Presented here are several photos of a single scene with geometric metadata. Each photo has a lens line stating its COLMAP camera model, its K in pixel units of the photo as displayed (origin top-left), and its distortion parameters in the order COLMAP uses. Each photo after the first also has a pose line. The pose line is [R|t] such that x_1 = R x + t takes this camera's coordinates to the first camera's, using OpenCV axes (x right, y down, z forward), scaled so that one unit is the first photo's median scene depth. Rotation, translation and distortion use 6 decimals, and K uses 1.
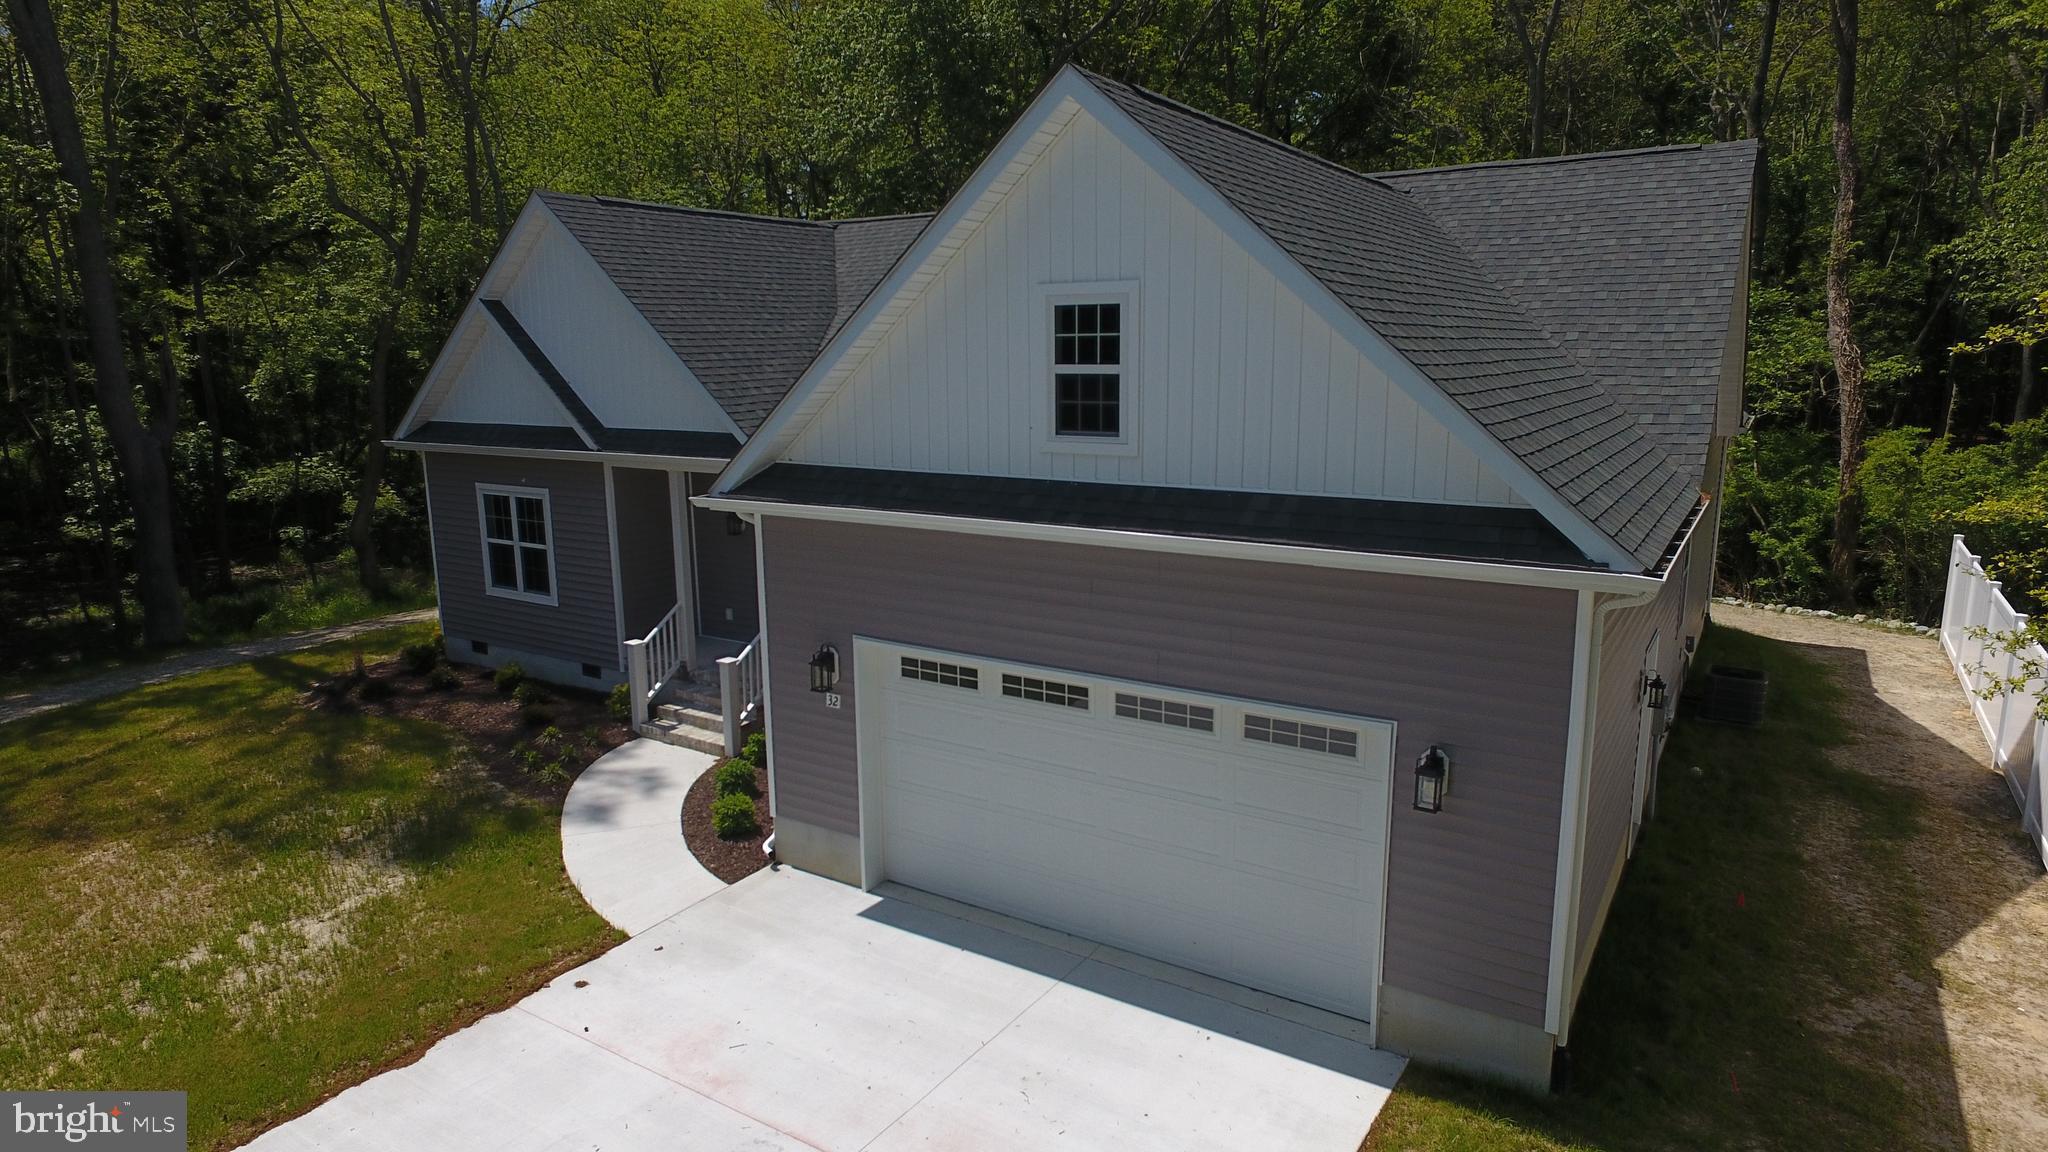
lens RADIAL K [[1186.5, 0, 1016.1], [0, 1186.5, 567.5], [0, 0, 1]] dist [-0.001080, 0.002559]
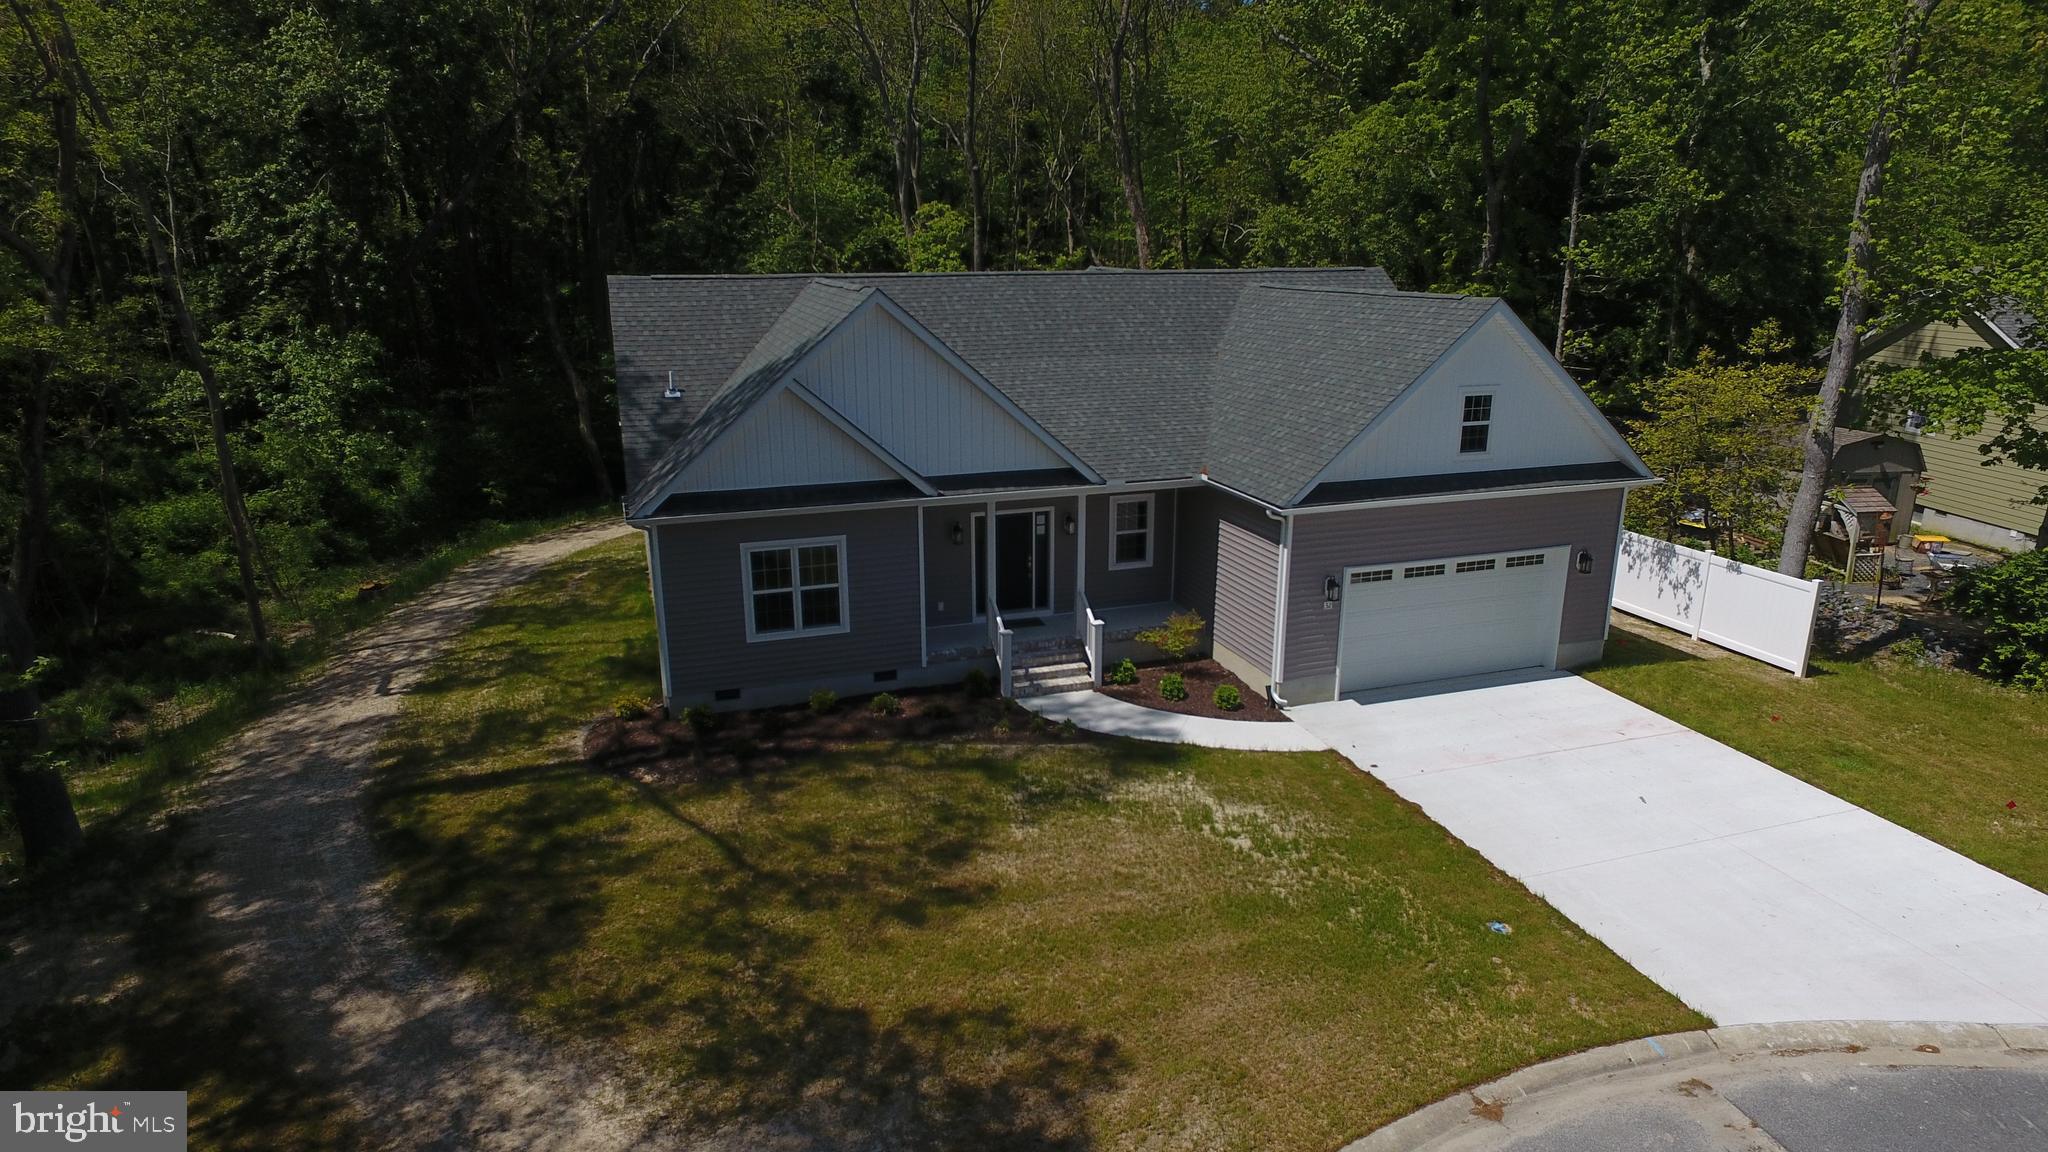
lens RADIAL K [[1186.5, 0, 1016.1], [0, 1186.5, 567.5], [0, 0, 1]] dist [-0.001080, 0.002559]
pose [[0.624494, -0.201344, 0.754631, -1.882773], [0.138980, 0.979427, 0.146309, -0.291823], [-0.768565, 0.013509, 0.639629, 0.183498]]
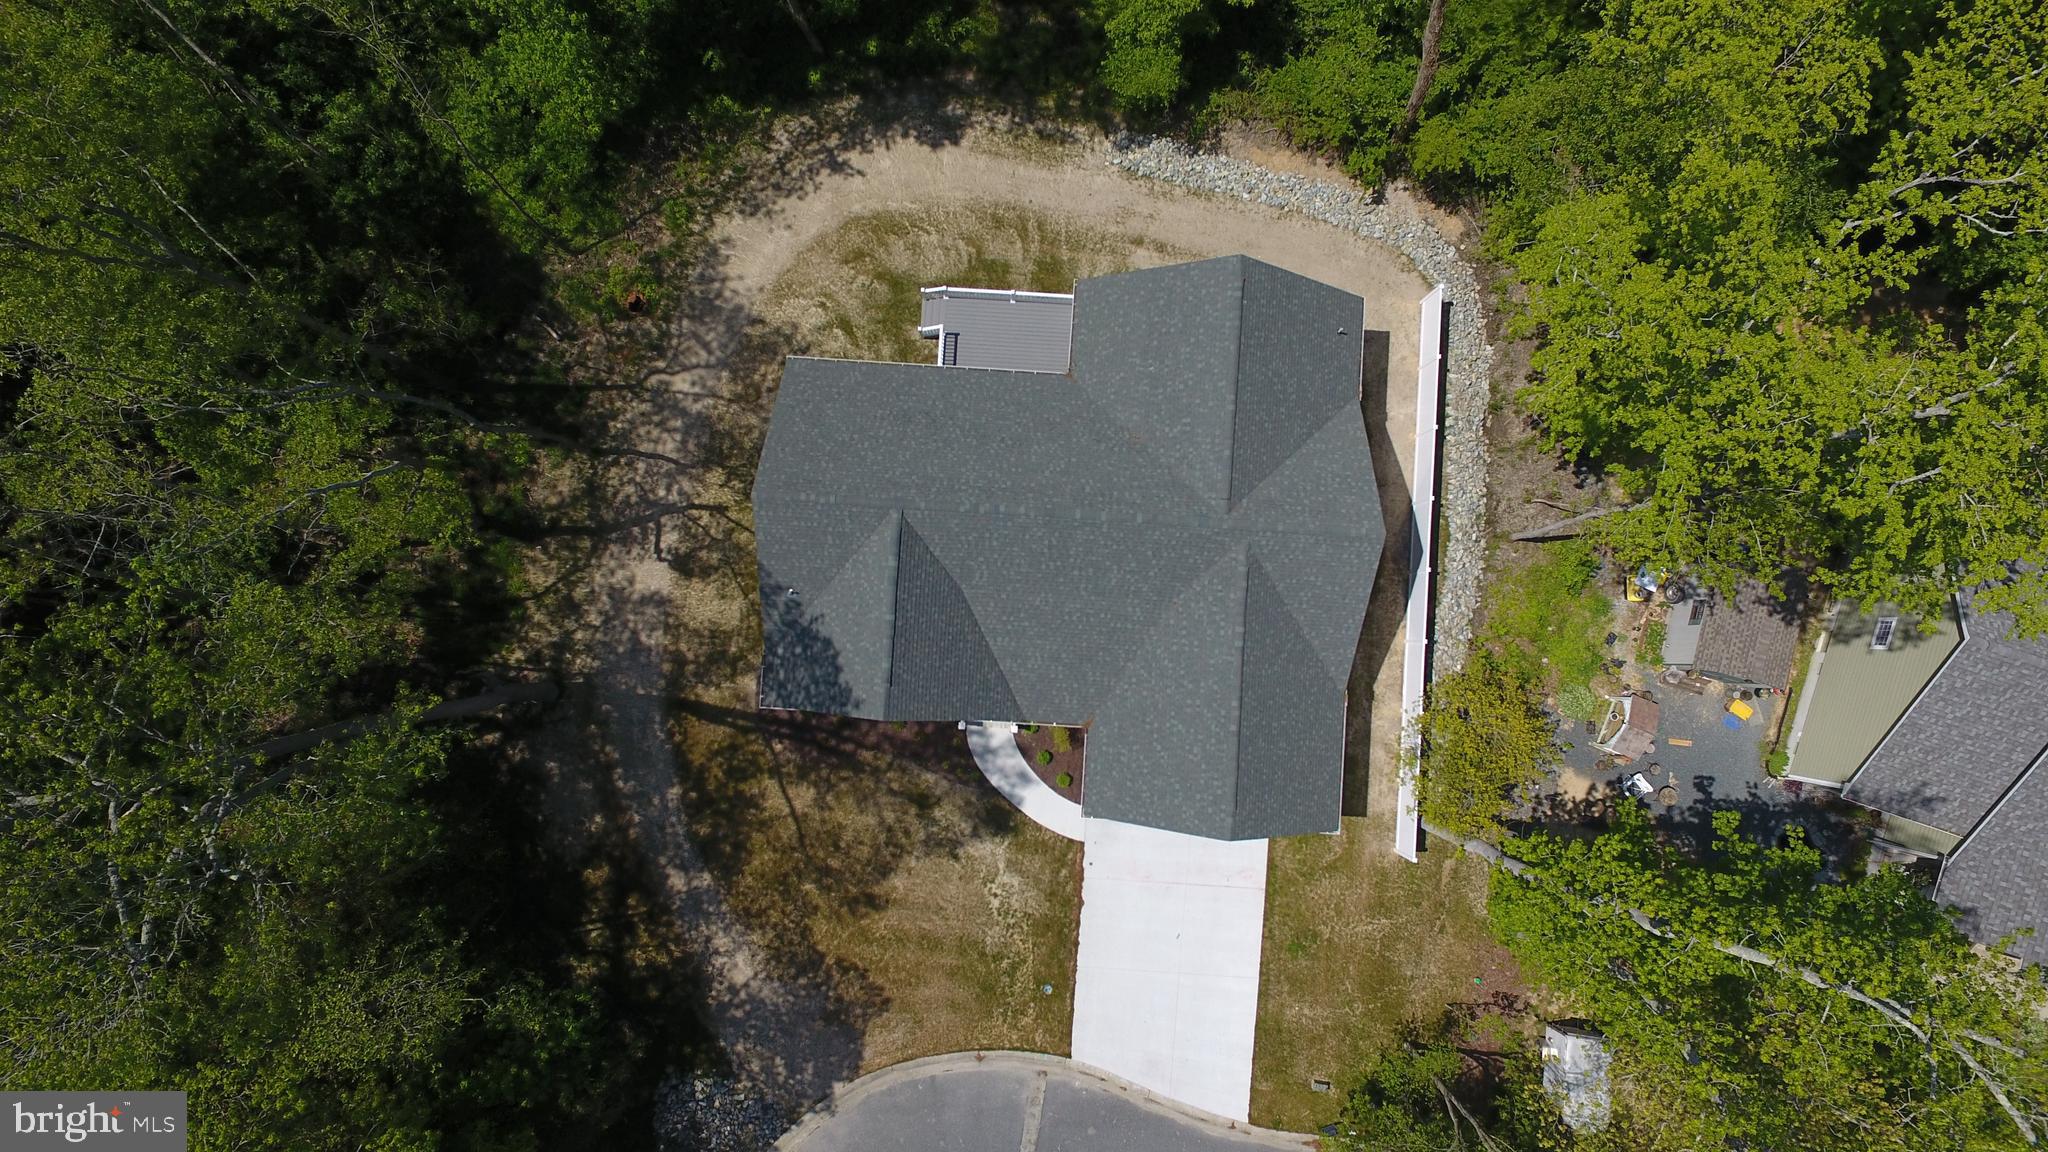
lens RADIAL K [[1264.8, 0, 1030.3], [0, 1264.8, 502.8], [0, 0, 1]] dist [0.000559, 0.000443]
pose [[0.872993, -0.485312, 0.048523, -0.135026], [0.064729, 0.213891, 0.974711, -3.787434], [-0.483418, -0.847775, 0.218139, 1.071418]]
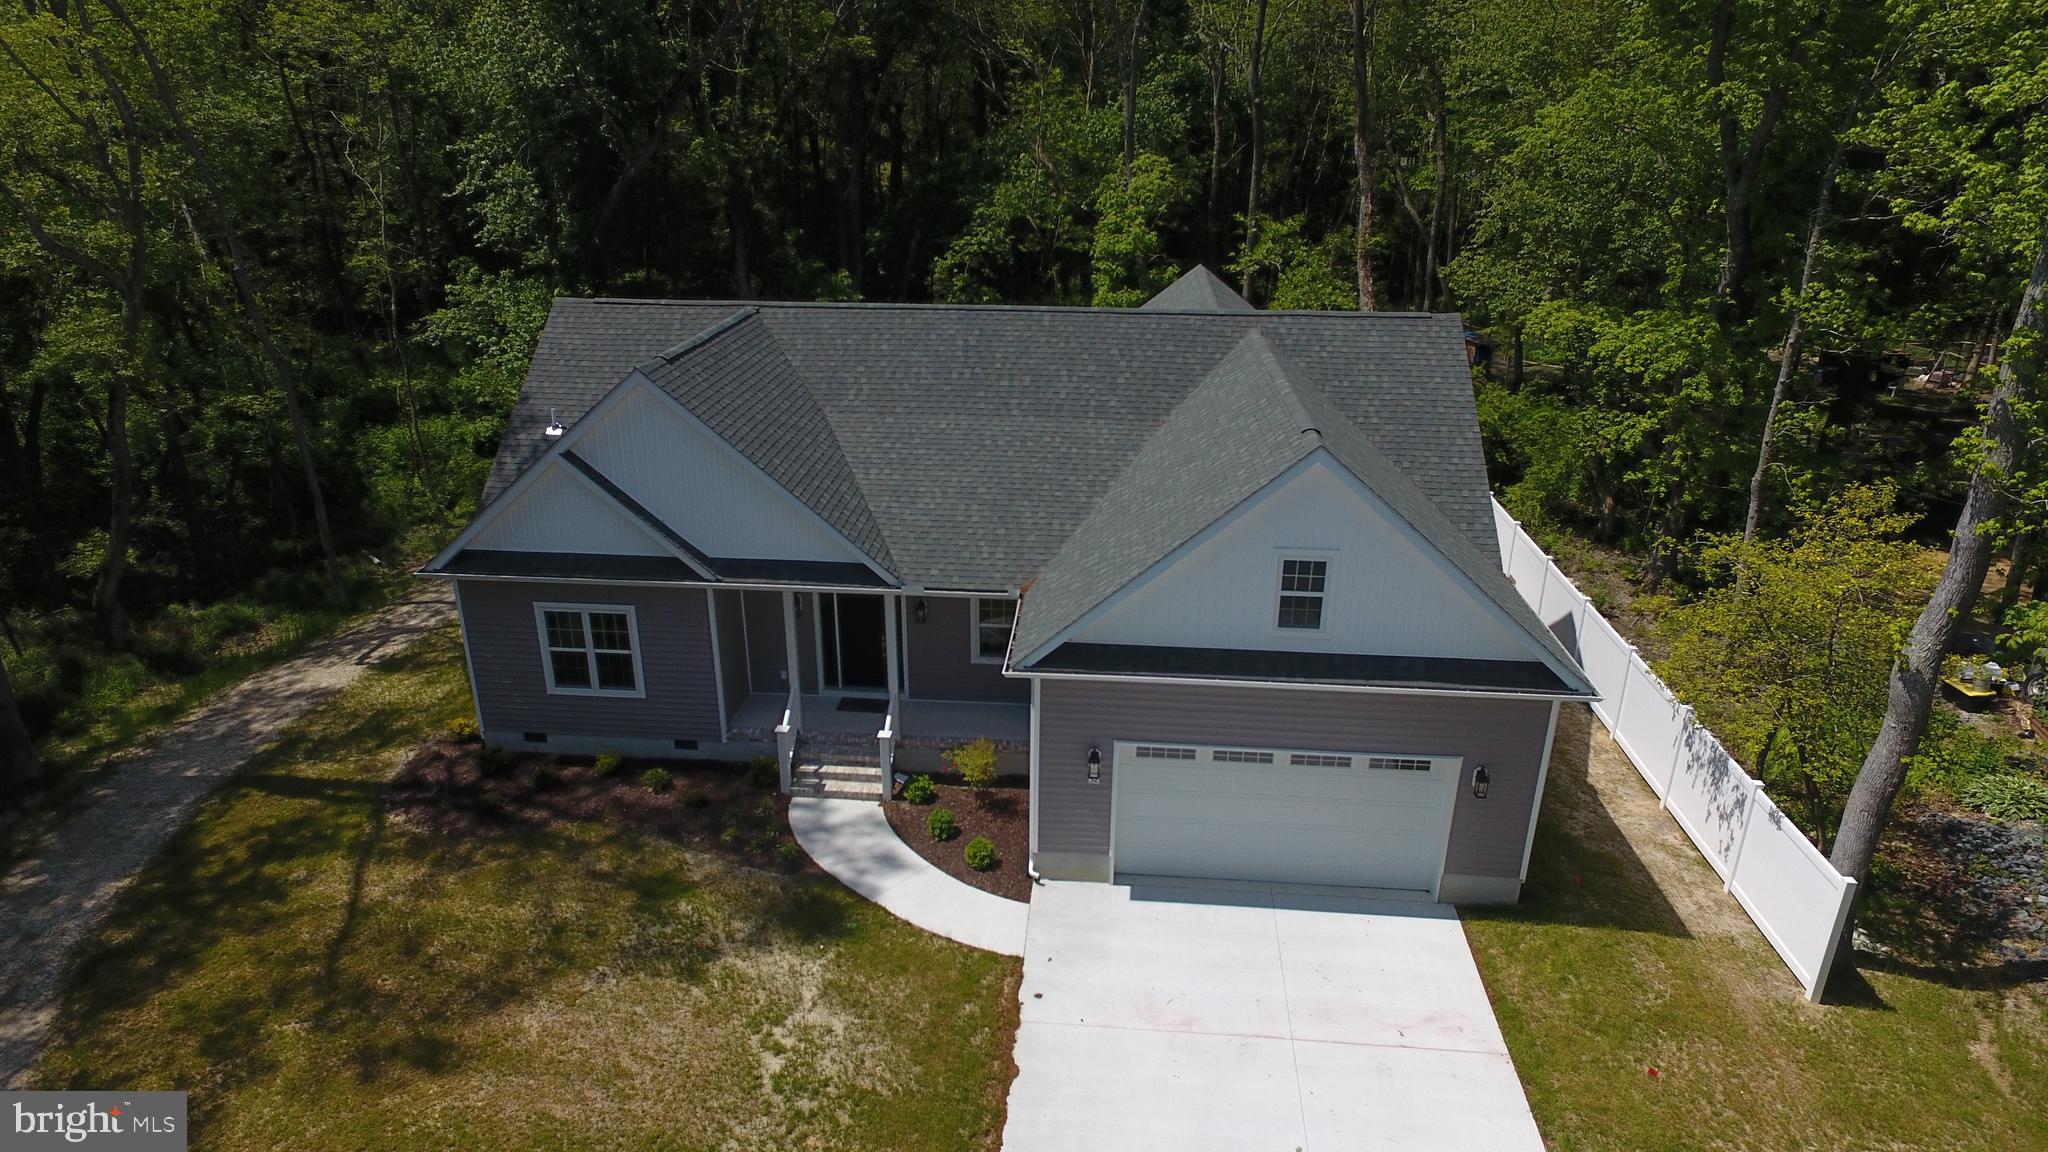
lens RADIAL K [[1180.3, 0, 1024.0], [0, 1180.3, 576.0], [0, 0, 1]] dist [0.003680, 0.001278]
pose [[0.882768, -0.158860, 0.442135, -0.894999], [0.071287, 0.975493, 0.208164, -0.487918], [-0.464369, -0.152242, 0.872459, -0.282545]]
